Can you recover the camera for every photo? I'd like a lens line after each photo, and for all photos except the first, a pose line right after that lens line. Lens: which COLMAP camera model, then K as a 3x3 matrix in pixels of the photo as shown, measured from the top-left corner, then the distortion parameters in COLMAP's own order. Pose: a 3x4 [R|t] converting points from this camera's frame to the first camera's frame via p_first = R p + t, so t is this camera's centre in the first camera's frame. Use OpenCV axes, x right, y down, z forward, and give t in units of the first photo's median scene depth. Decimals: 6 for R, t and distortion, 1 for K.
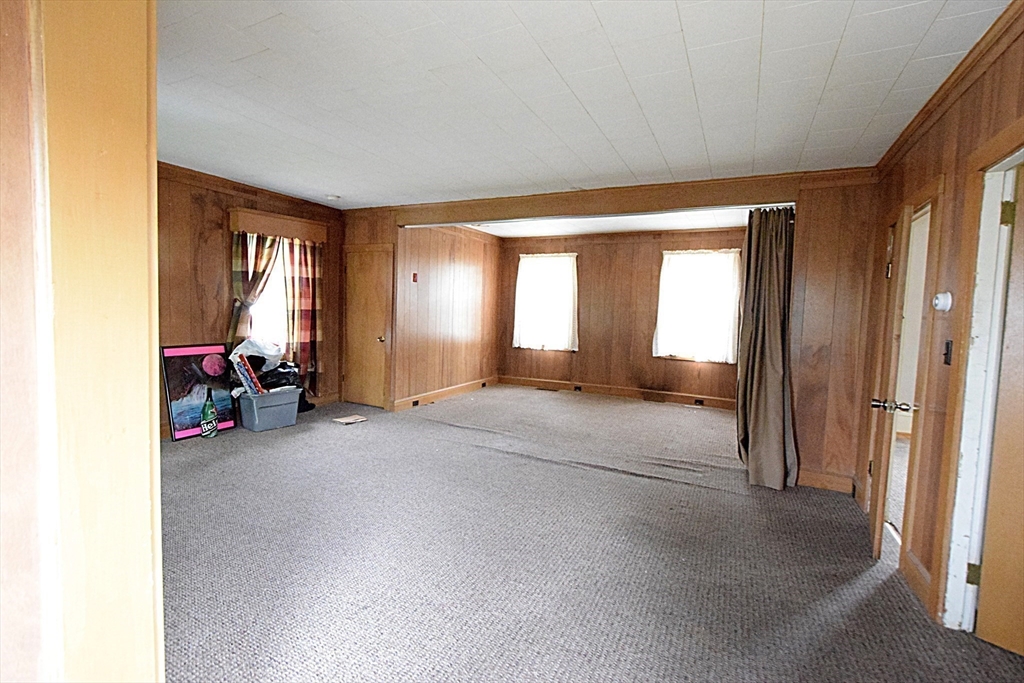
lens RADIAL K [[443.4, 0, 519.6], [0, 443.4, 334.3], [0, 0, 1]] dist [-0.009009, 0.000145]
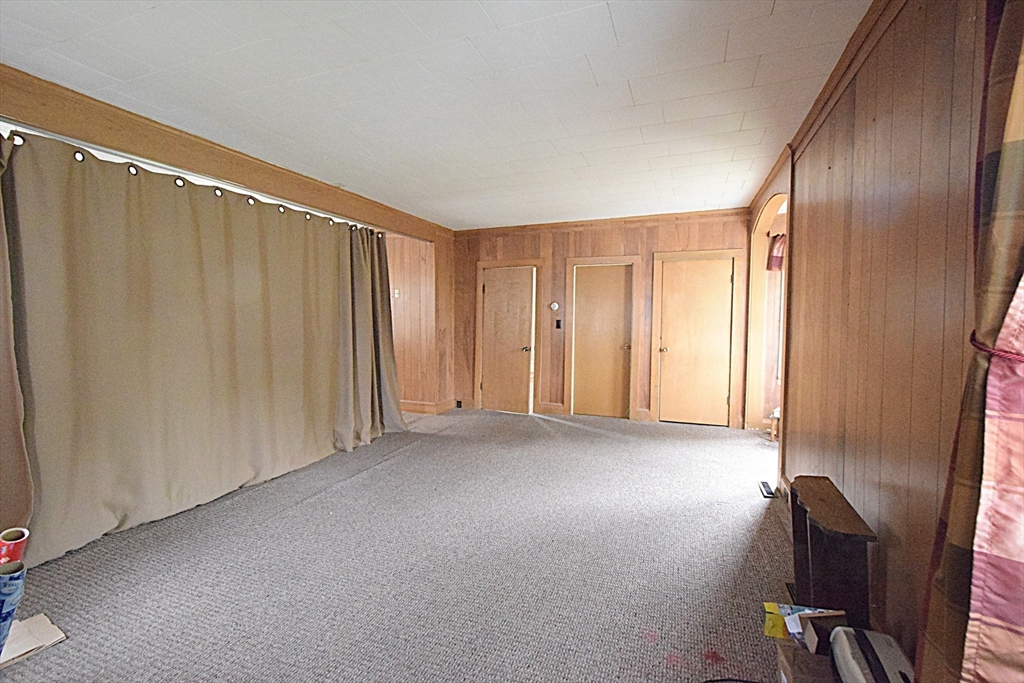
lens RADIAL K [[443.4, 0, 519.6], [0, 443.4, 334.3], [0, 0, 1]] dist [-0.009009, 0.000145]
pose [[-0.075961, -0.096046, 0.992474, -1.162916], [0.031175, 0.994635, 0.098641, -0.122388], [-0.996623, 0.038434, -0.072559, 0.923344]]
